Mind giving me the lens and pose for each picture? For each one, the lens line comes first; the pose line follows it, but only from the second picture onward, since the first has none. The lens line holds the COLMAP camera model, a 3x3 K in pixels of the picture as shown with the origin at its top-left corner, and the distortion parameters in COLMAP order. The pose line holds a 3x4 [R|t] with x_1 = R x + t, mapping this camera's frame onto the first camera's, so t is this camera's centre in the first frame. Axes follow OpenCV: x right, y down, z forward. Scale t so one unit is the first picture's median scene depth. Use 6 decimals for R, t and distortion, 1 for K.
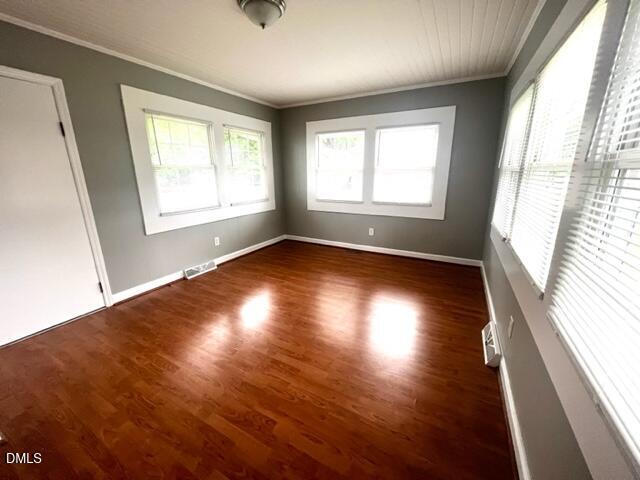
lens RADIAL K [[257.0, 0, 321.6], [0, 257.0, 238.1], [0, 0, 1]] dist [0.000153, 0.000137]
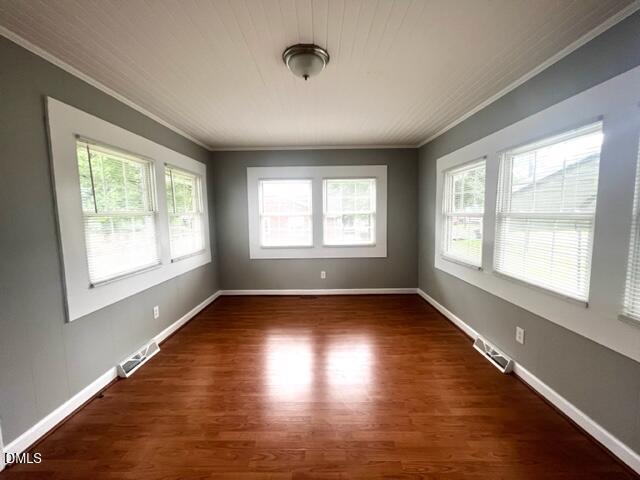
lens RADIAL K [[257.0, 0, 319.6], [0, 257.0, 239.0], [0, 0, 1]] dist [0.000153, 0.000137]
pose [[0.883125, -0.051586, 0.466292, -0.326667], [0.125307, 0.983763, -0.128488, -0.040771], [-0.452092, 0.171900, 0.875250, 0.108482]]
